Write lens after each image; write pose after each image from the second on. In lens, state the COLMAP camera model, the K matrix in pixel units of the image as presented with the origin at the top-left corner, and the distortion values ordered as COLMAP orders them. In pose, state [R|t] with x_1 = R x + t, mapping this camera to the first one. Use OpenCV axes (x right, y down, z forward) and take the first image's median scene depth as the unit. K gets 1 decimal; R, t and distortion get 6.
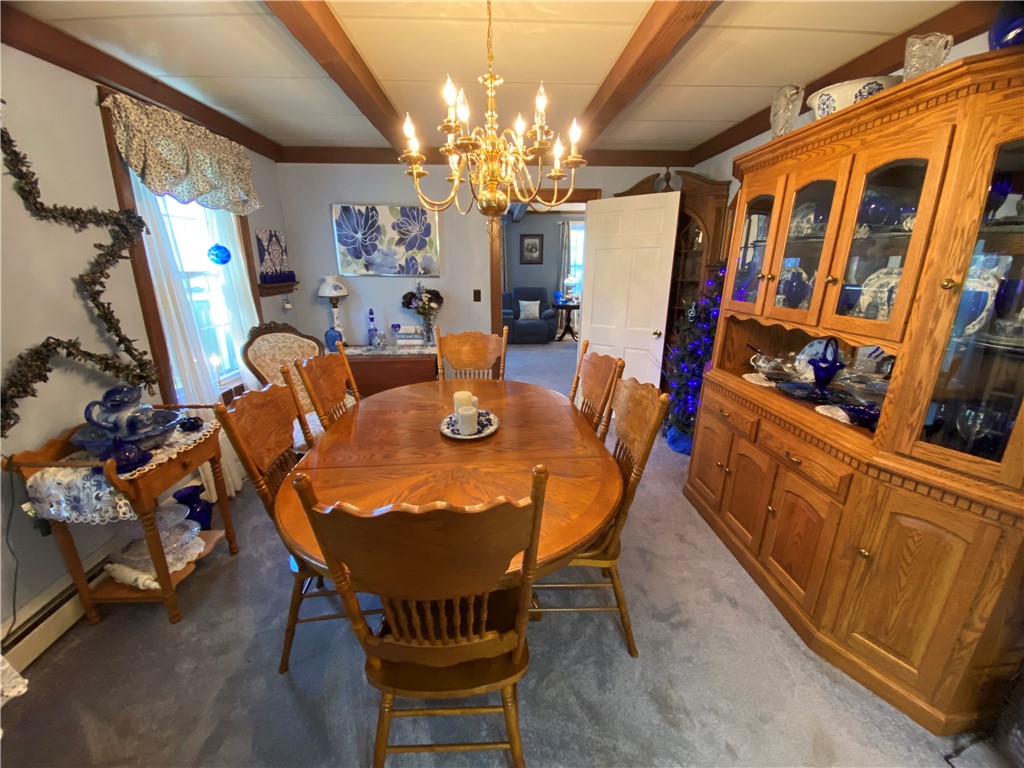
lens RADIAL K [[423.7, 0, 516.5], [0, 423.7, 389.4], [0, 0, 1]] dist [-0.006196, -0.008791]
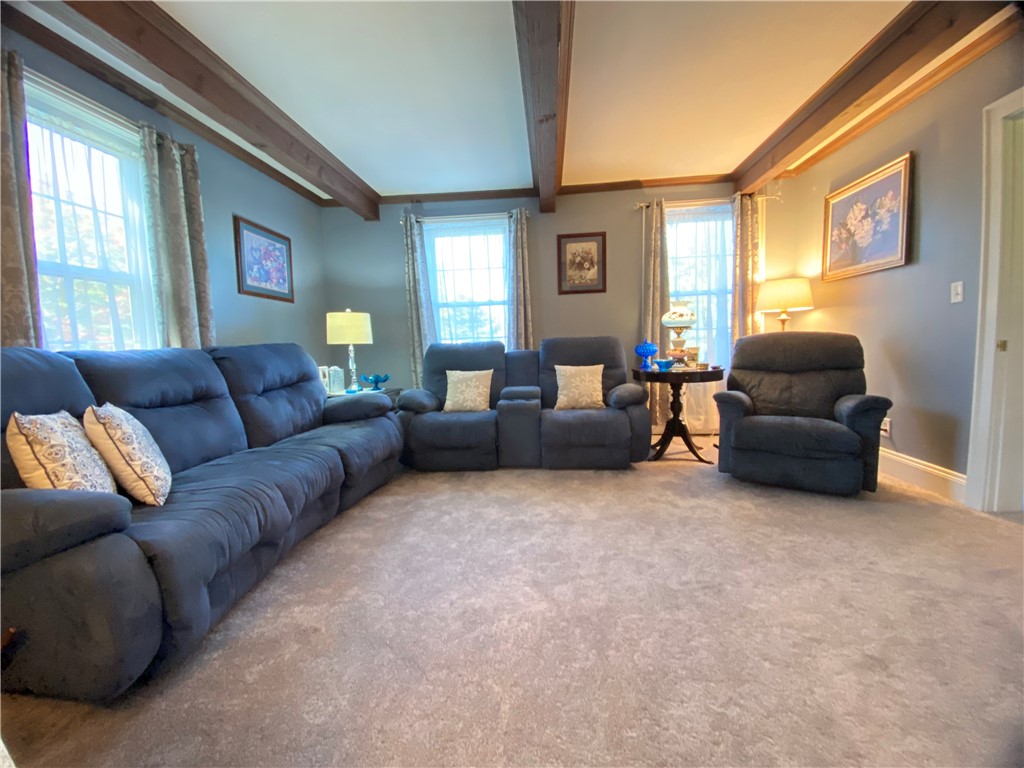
lens RADIAL K [[423.7, 0, 508.9], [0, 423.7, 384.5], [0, 0, 1]] dist [-0.006196, -0.008791]
pose [[0.989934, -0.012037, -0.141019, 0.020157], [-0.017439, 0.978409, -0.205940, -0.096411], [0.140453, 0.206326, 0.968350, 0.558207]]
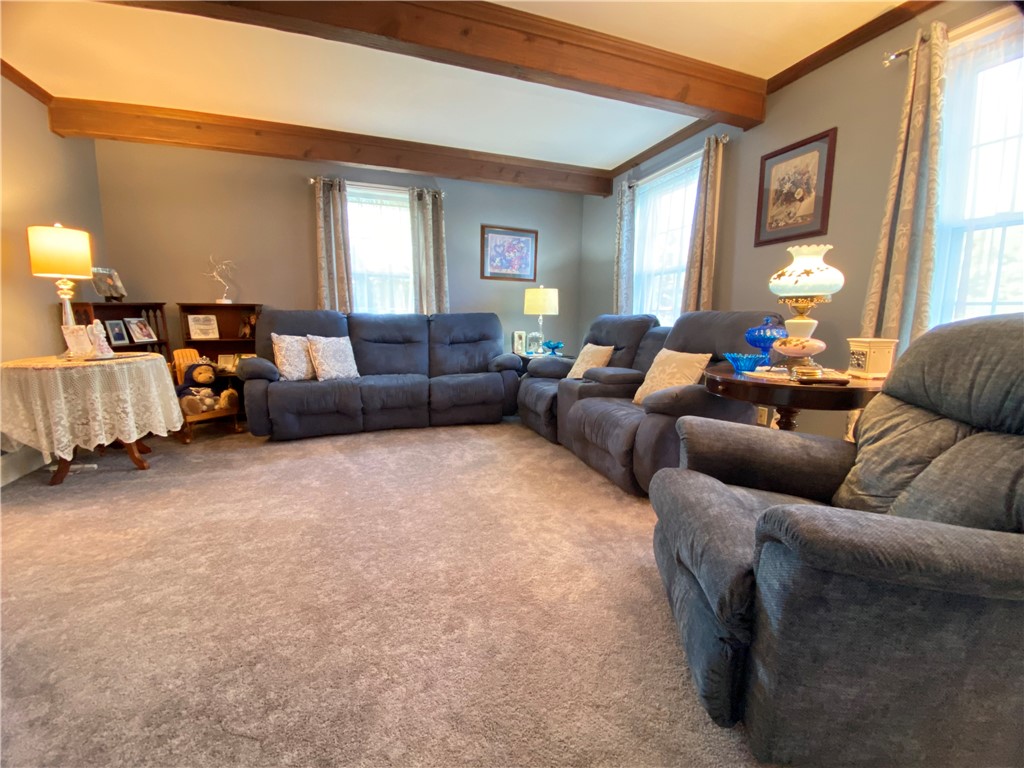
lens RADIAL K [[423.7, 0, 511.3], [0, 423.7, 386.0], [0, 0, 1]] dist [-0.006196, -0.008791]
pose [[0.244695, 0.158517, -0.956555, 0.300848], [-0.293460, 0.952382, 0.082756, -0.168688], [0.924124, 0.260461, 0.279562, 0.780877]]
